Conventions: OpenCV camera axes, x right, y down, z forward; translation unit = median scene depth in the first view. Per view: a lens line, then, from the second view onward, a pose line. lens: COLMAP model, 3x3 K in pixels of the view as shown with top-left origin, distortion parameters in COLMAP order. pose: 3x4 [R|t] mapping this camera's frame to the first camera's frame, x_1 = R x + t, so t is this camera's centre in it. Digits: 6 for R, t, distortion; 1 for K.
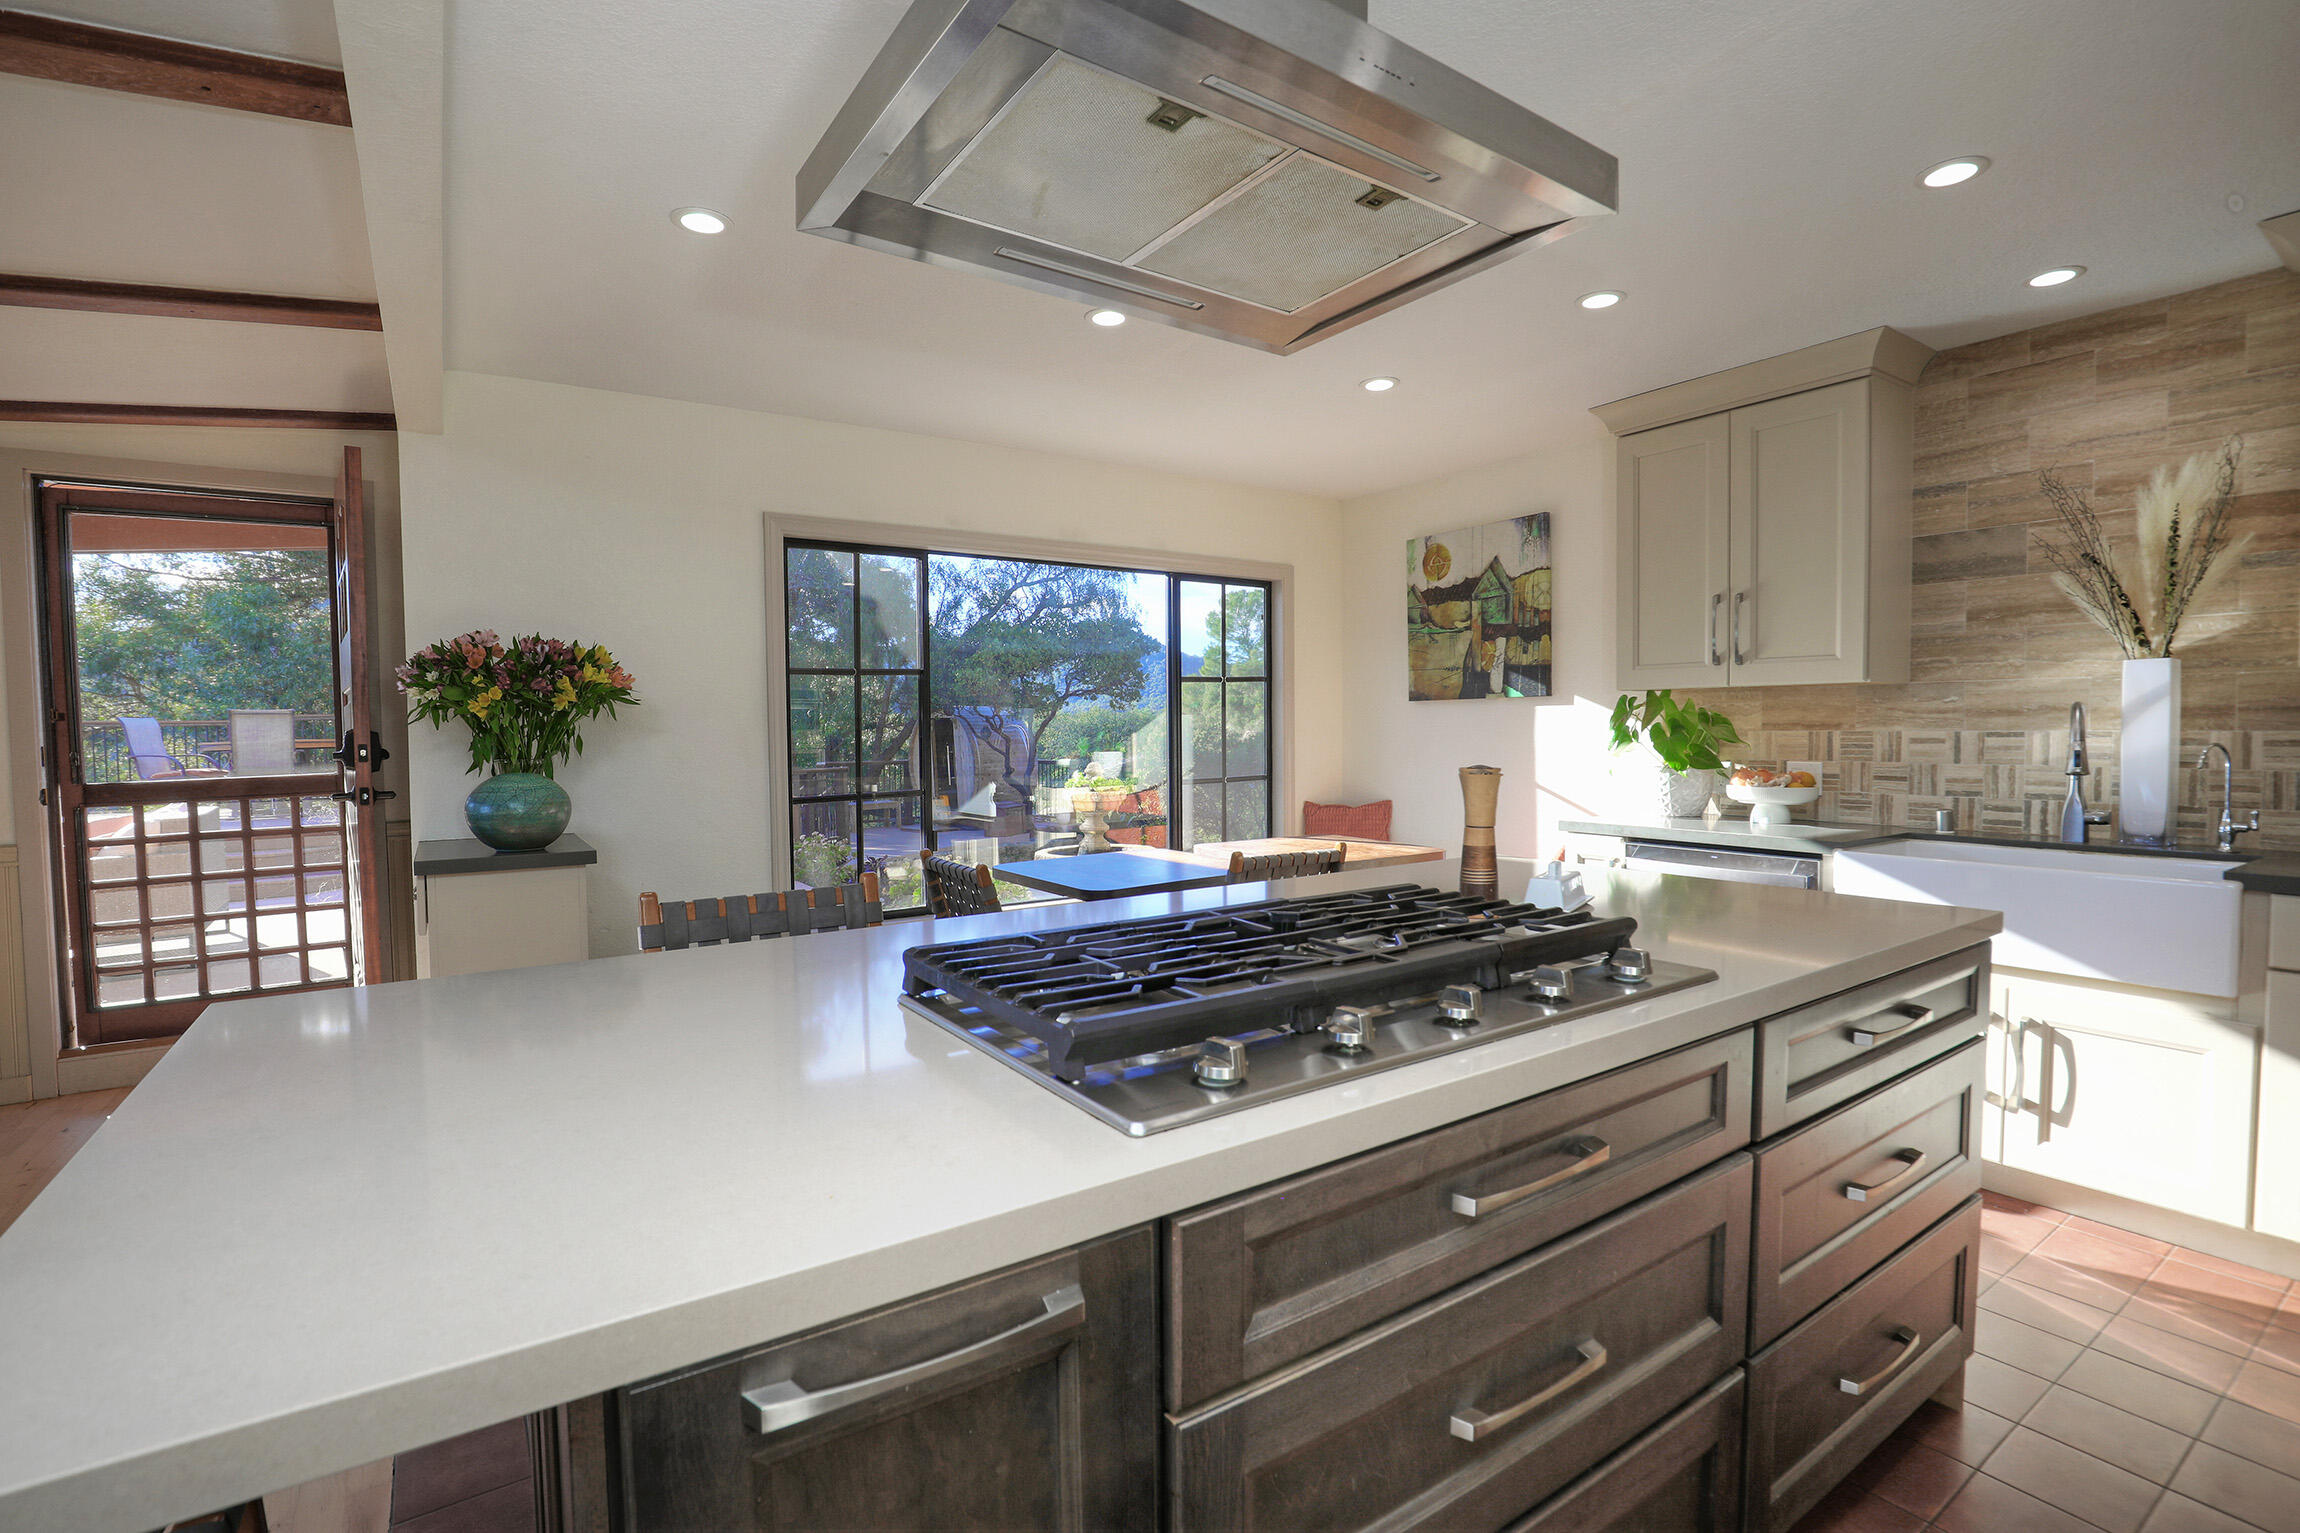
lens RADIAL K [[1059.8, 0, 1162.6], [0, 1059.8, 778.6], [0, 0, 1]] dist [-0.038512, 0.010640]
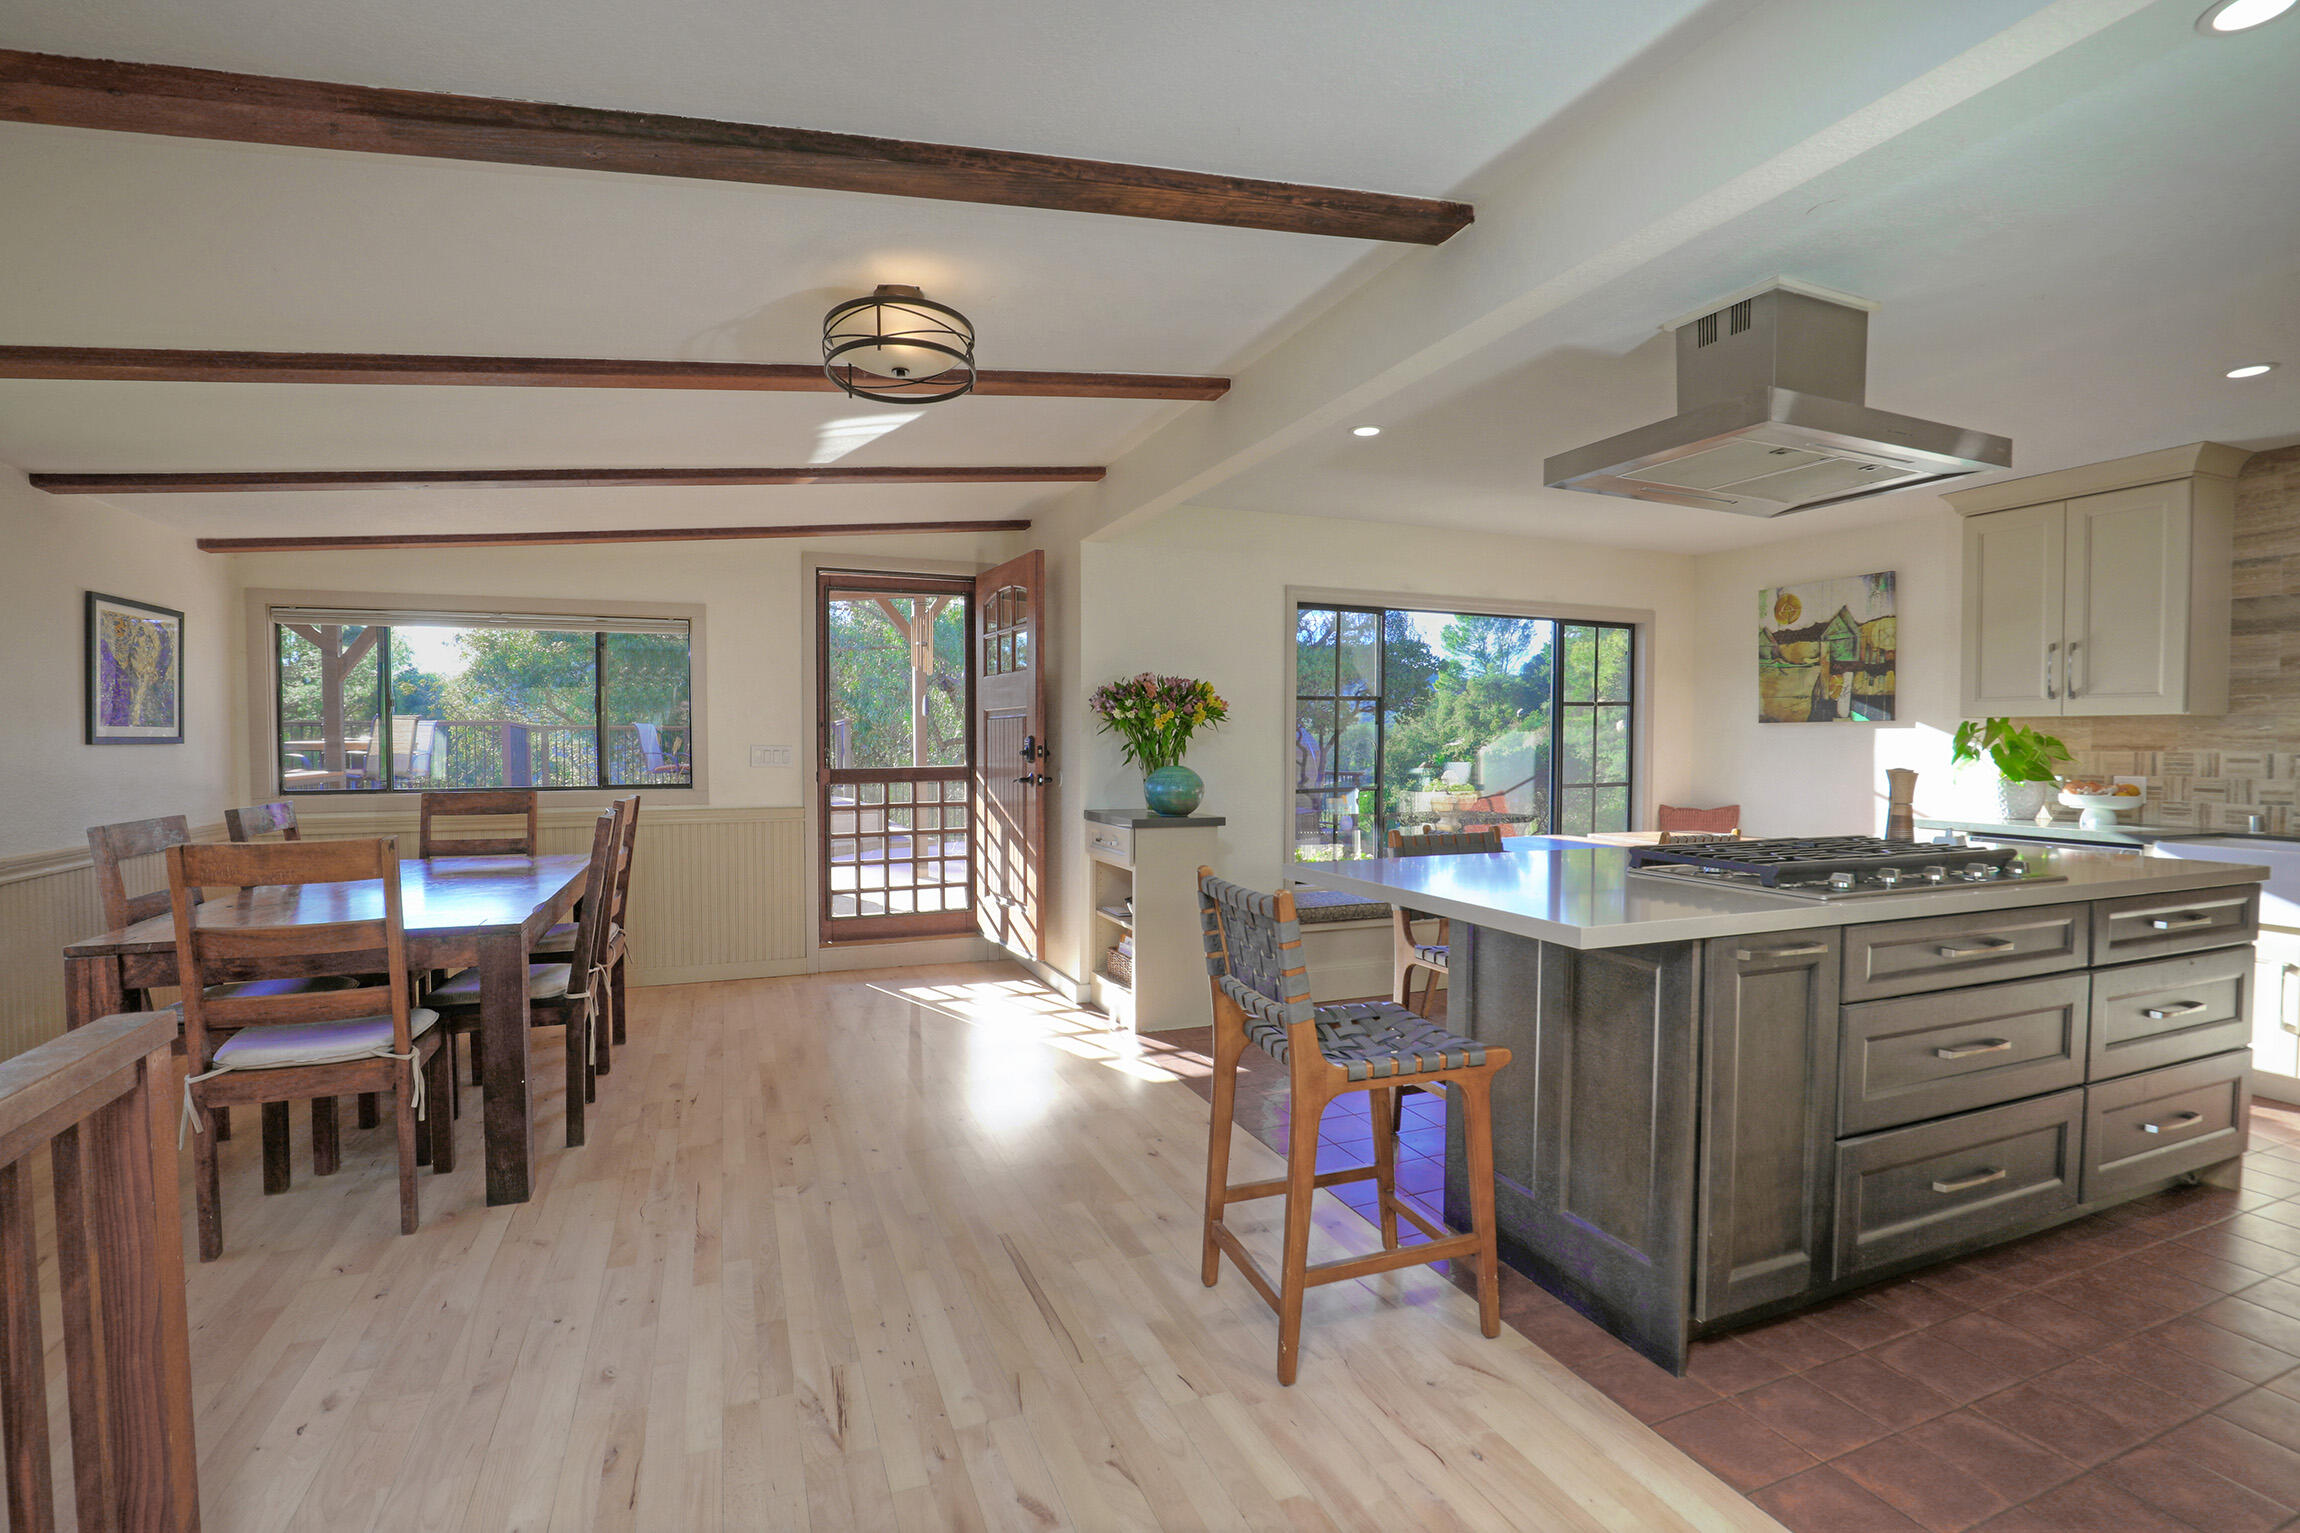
lens RADIAL K [[1059.8, 0, 1167.7], [0, 1059.8, 777.7], [0, 0, 1]] dist [-0.038512, 0.010640]
pose [[0.978717, 0.020218, -0.204217, -0.202997], [-0.022943, 0.999676, -0.010983, 0.020059], [0.203929, 0.015435, 0.978864, -0.345922]]
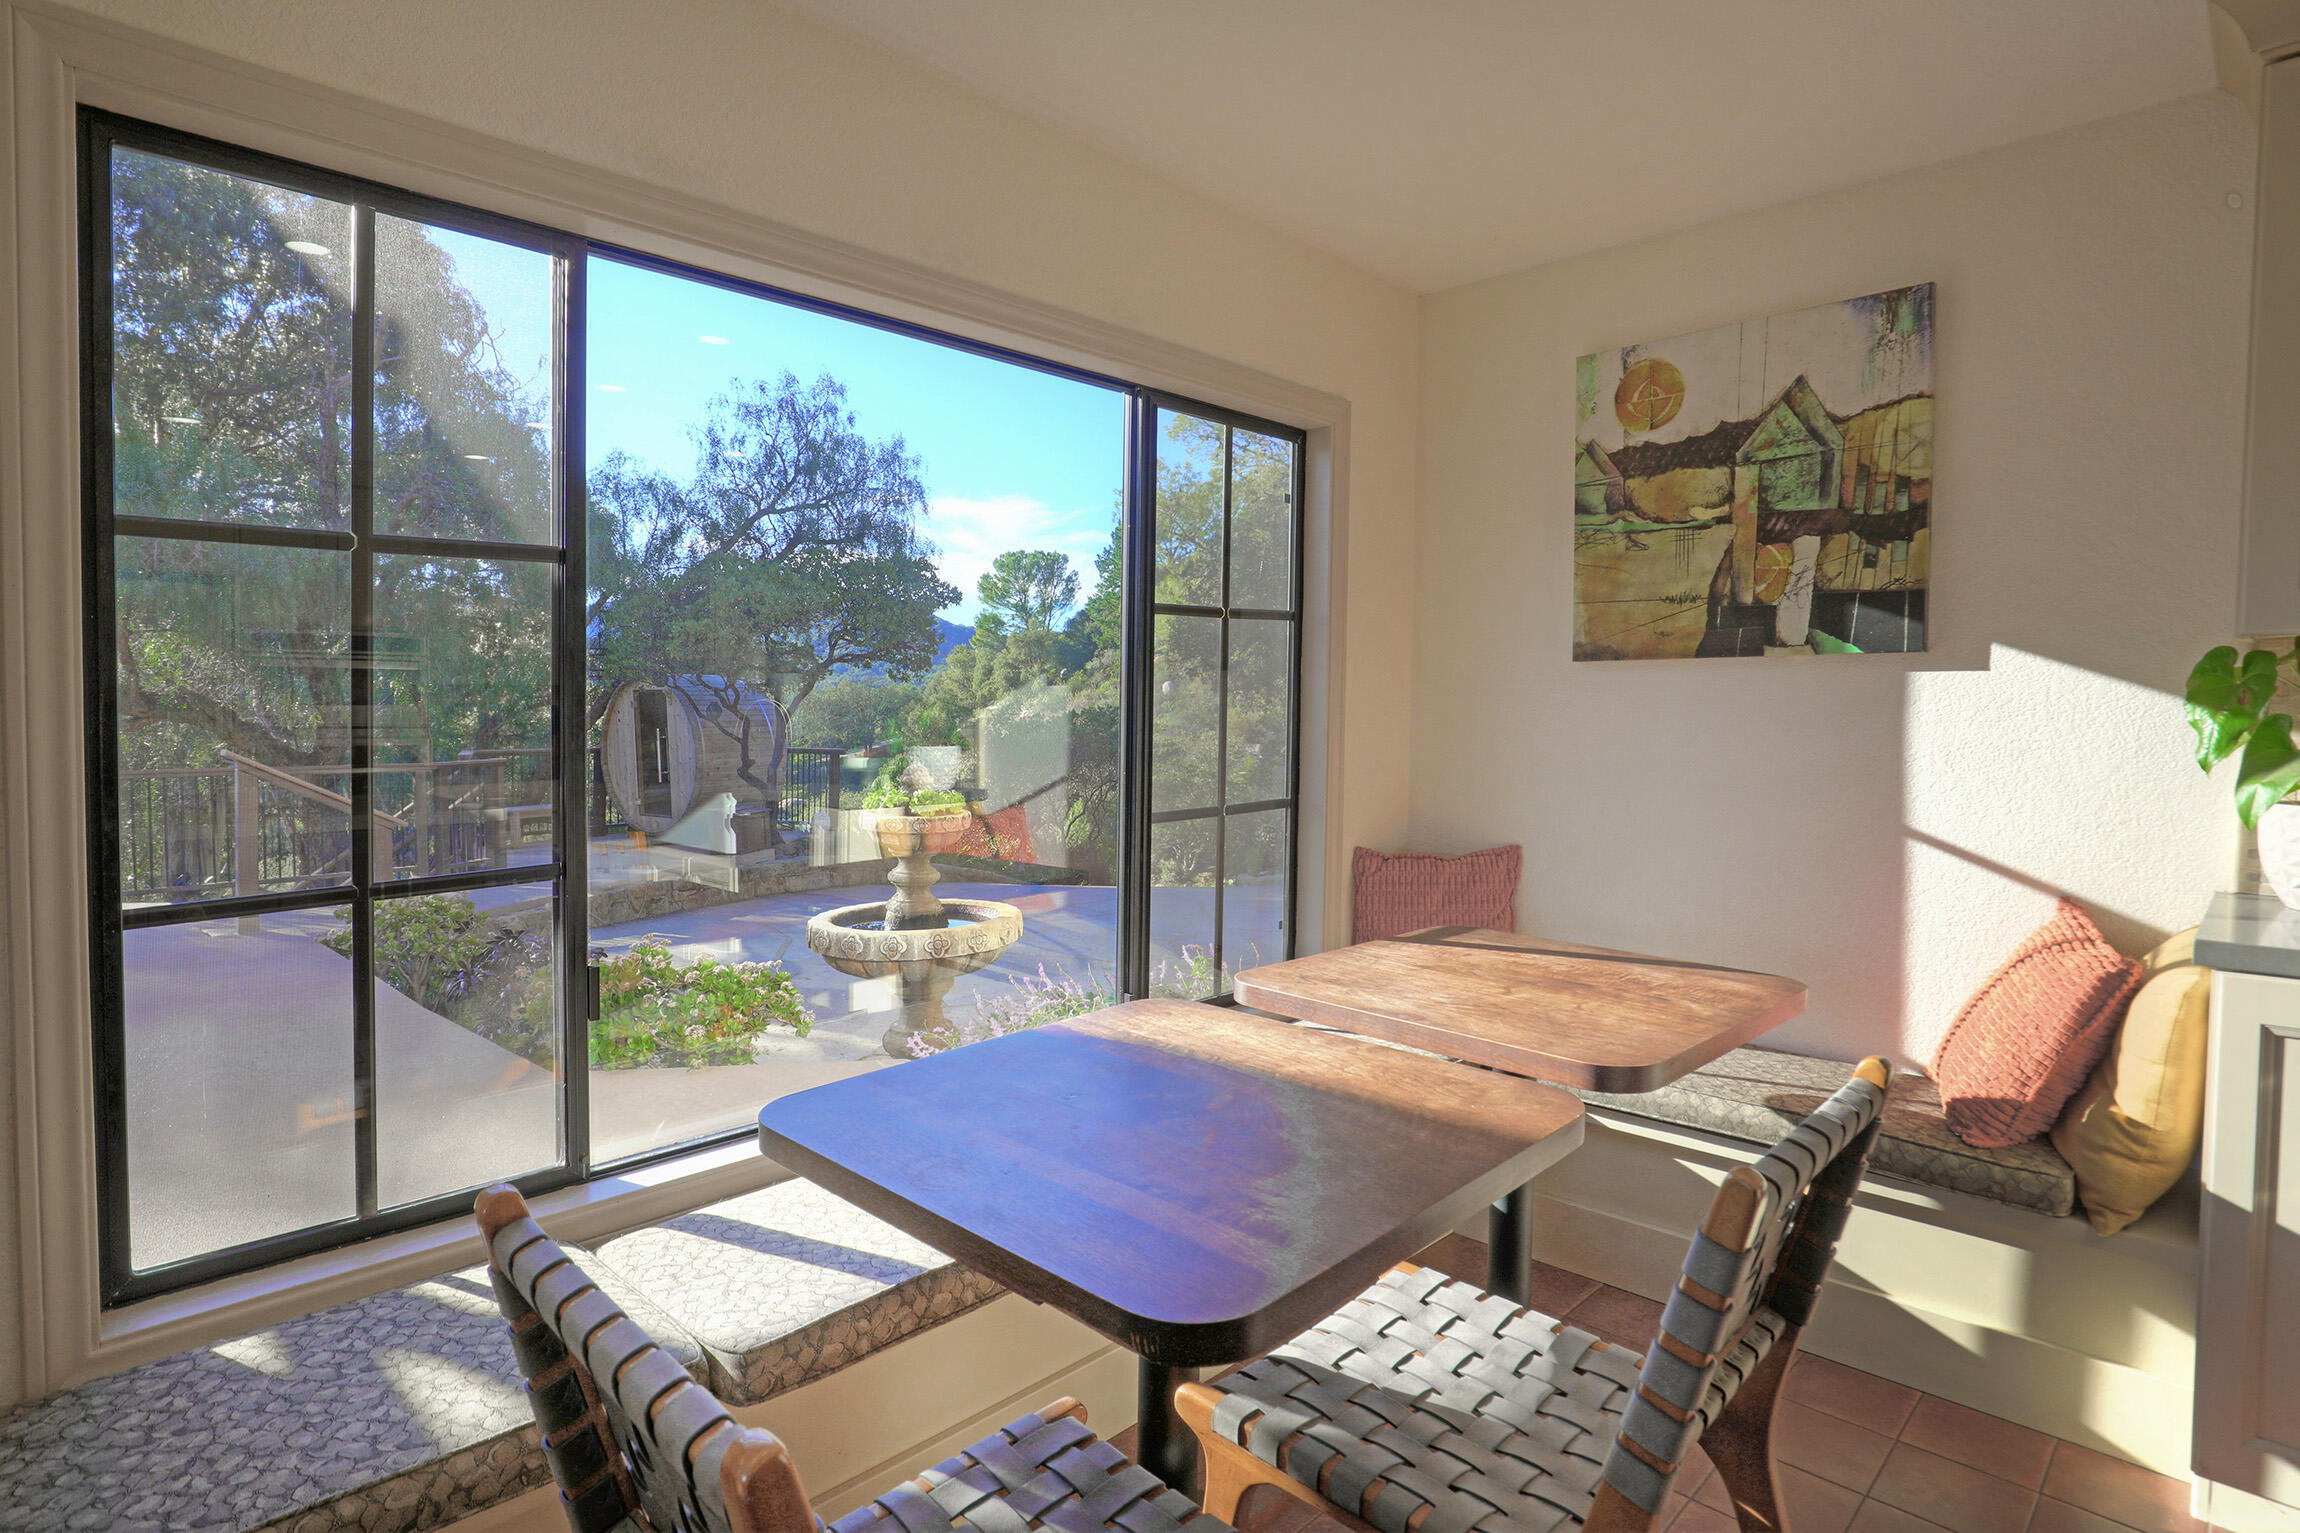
lens RADIAL K [[1193.0, 0, 1170.8], [0, 1193.0, 724.0], [0, 0, 1]] dist [-0.026398, -0.001600]
pose [[0.979160, 0.007992, 0.202935, -0.094425], [-0.001028, 0.999408, -0.034400, -0.024136], [-0.203090, 0.033475, 0.978588, 0.514048]]
